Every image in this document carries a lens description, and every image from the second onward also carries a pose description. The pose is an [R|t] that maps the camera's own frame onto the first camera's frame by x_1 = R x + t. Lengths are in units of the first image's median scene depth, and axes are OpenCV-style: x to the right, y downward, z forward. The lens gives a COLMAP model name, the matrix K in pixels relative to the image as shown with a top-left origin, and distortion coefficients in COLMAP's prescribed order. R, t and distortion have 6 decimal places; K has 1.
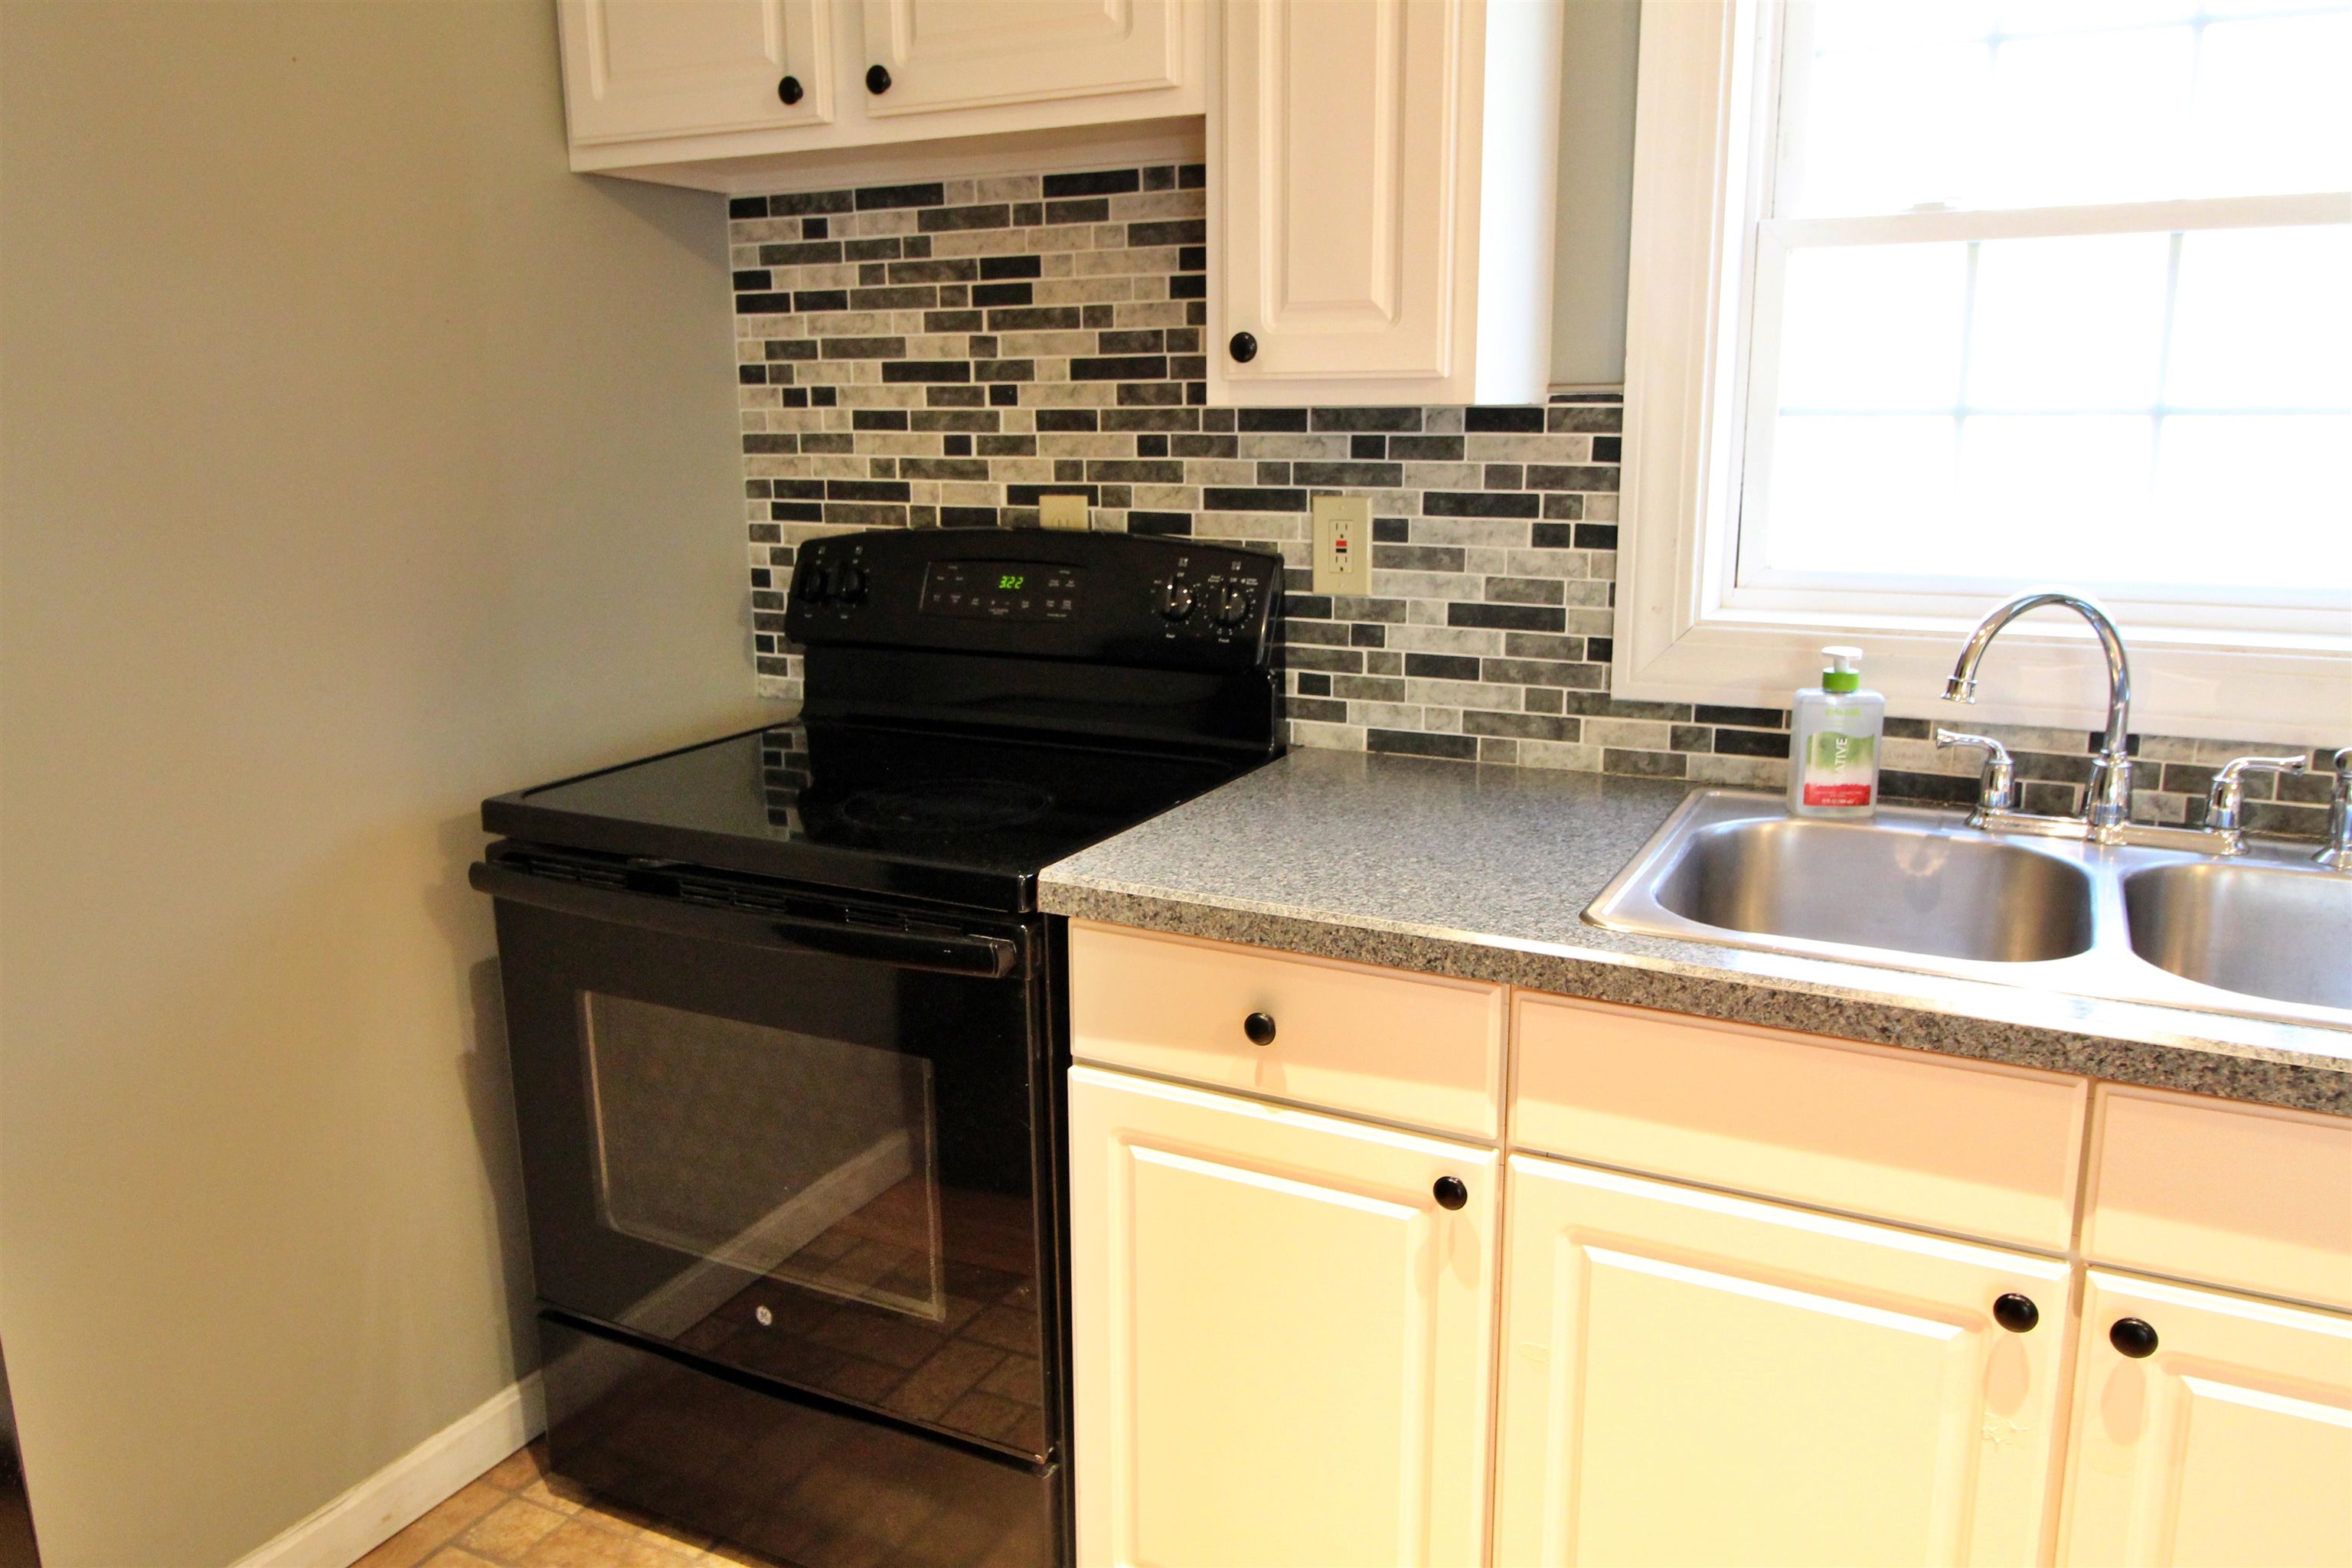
lens RADIAL K [[1719.7, 0, 1178.1], [0, 1719.7, 761.2], [0, 0, 1]] dist [0.021732, -0.013347]
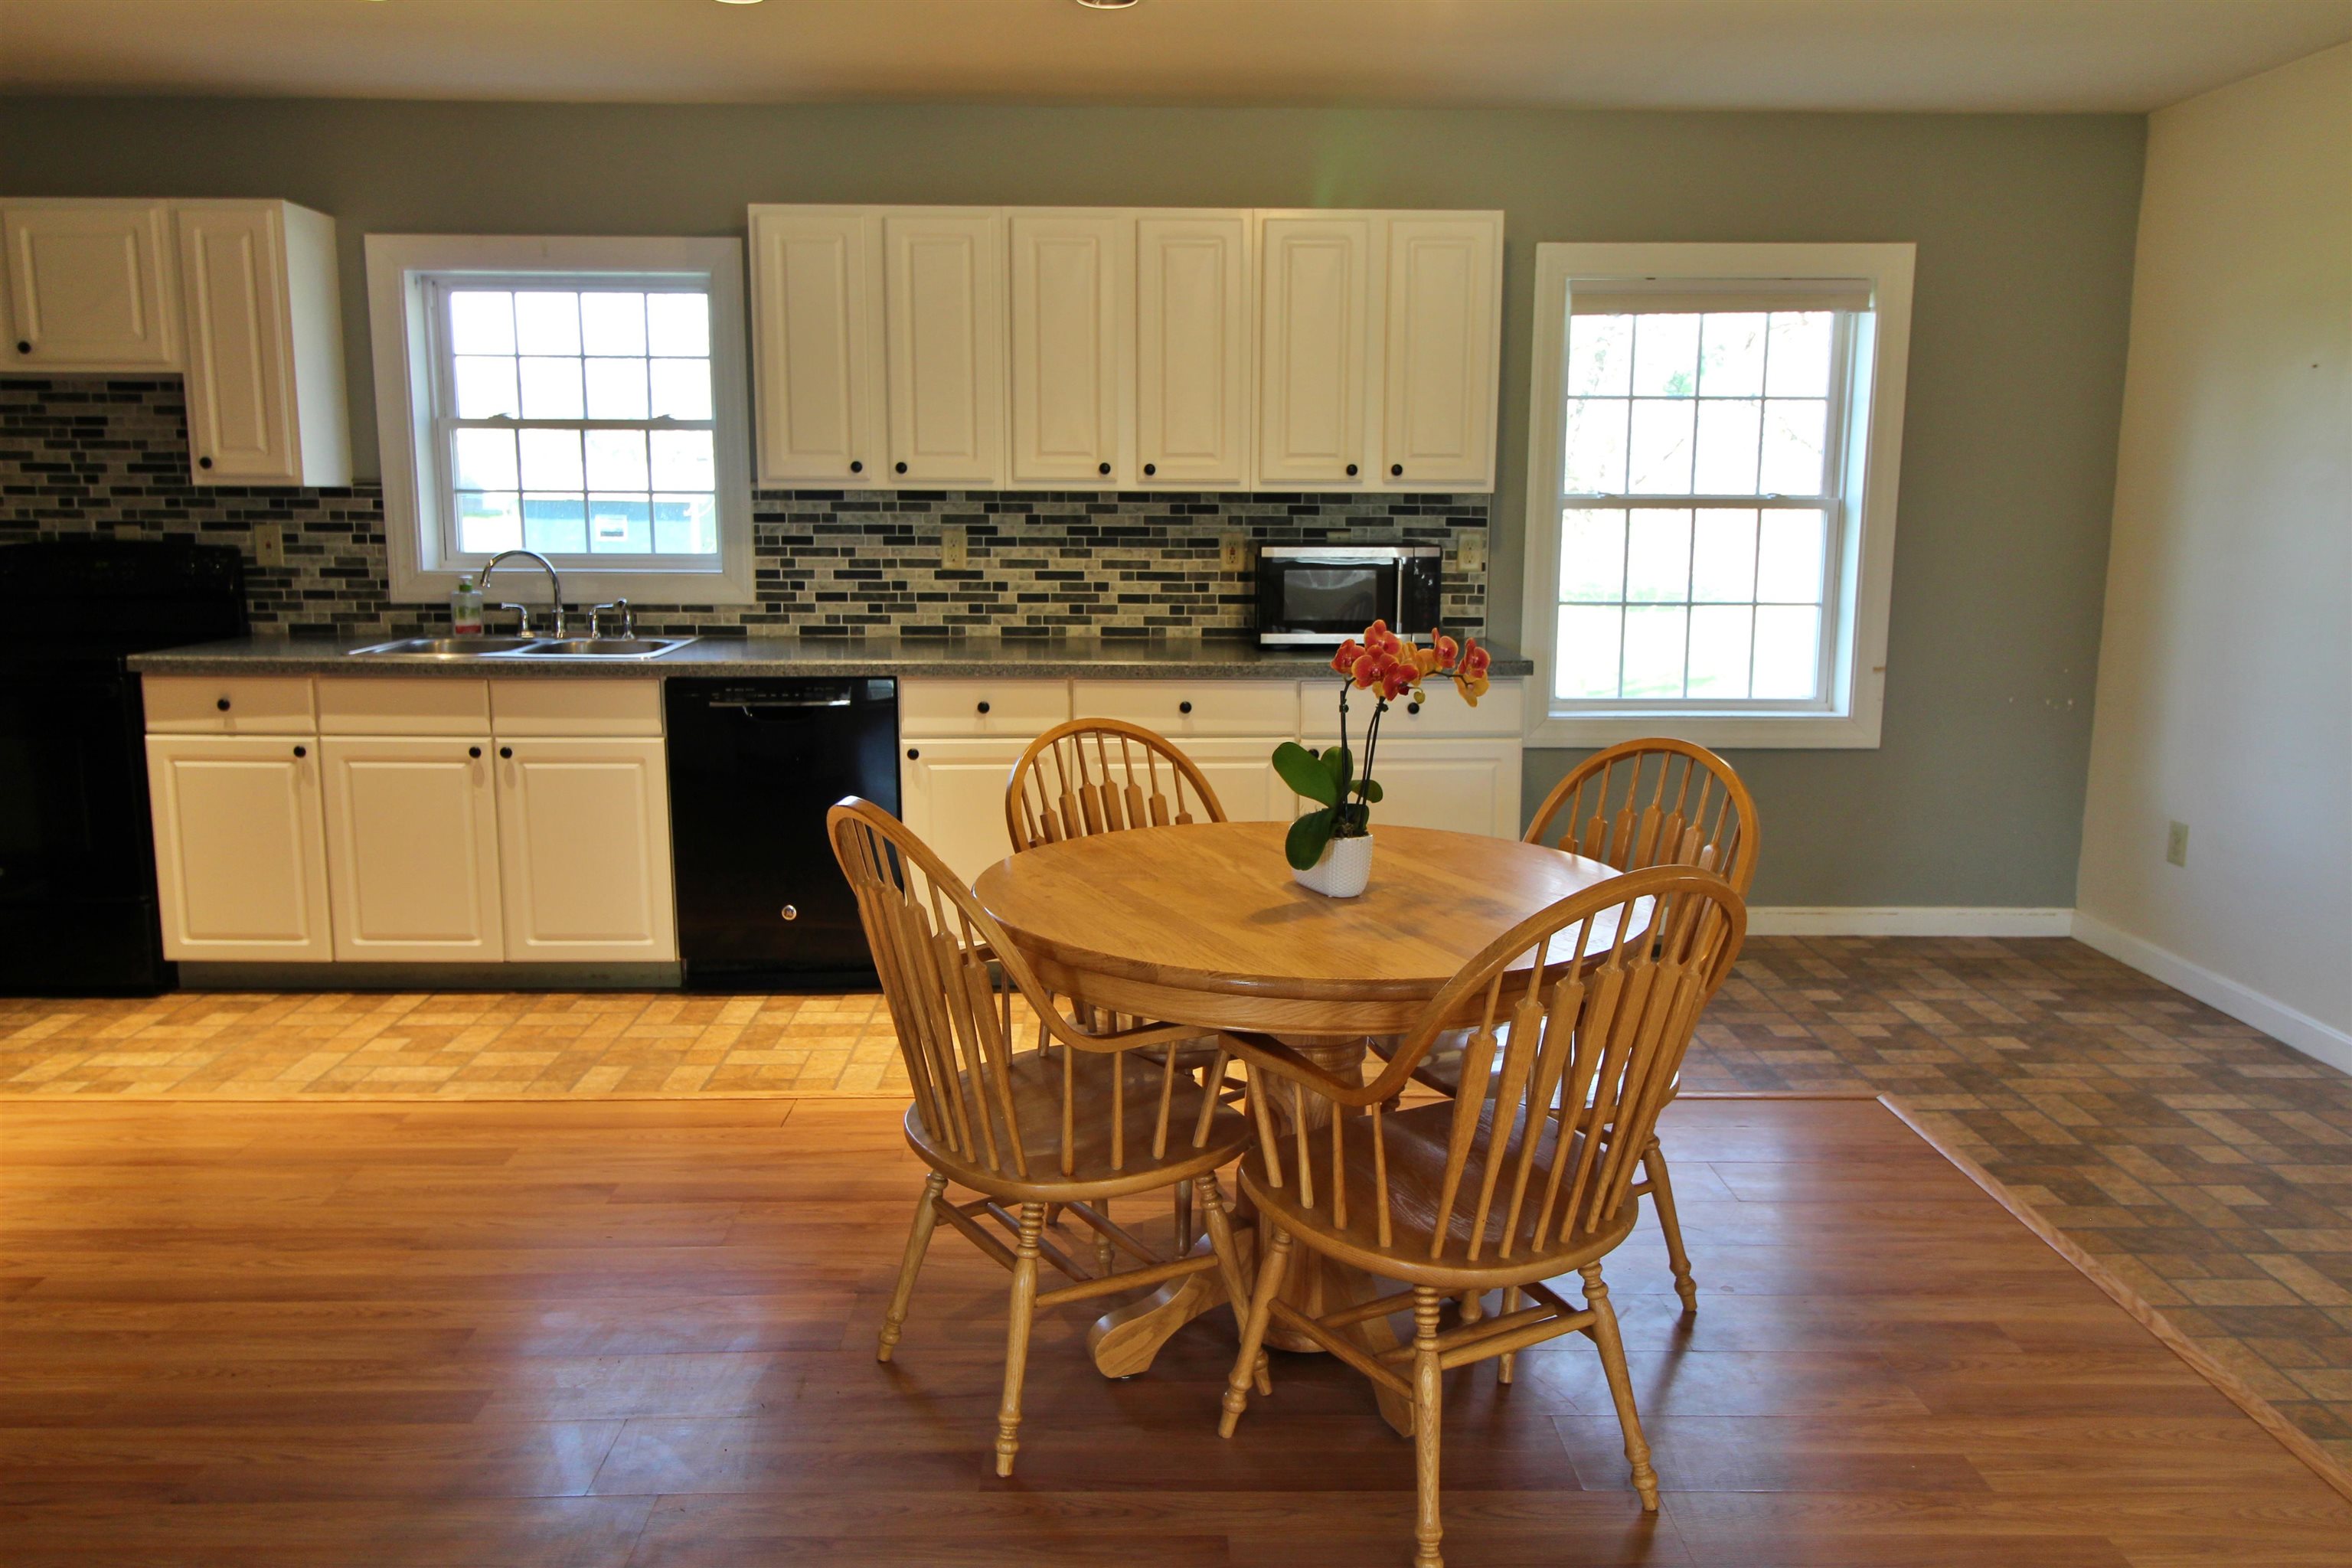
lens RADIAL K [[1719.7, 0, 1187.4], [0, 1719.7, 761.8], [0, 0, 1]] dist [0.021732, -0.013347]
pose [[0.884781, -0.060964, 0.462002, 0.096395], [0.085090, 0.995874, -0.031544, 0.349920], [-0.458173, 0.067221, 0.886318, -1.643347]]
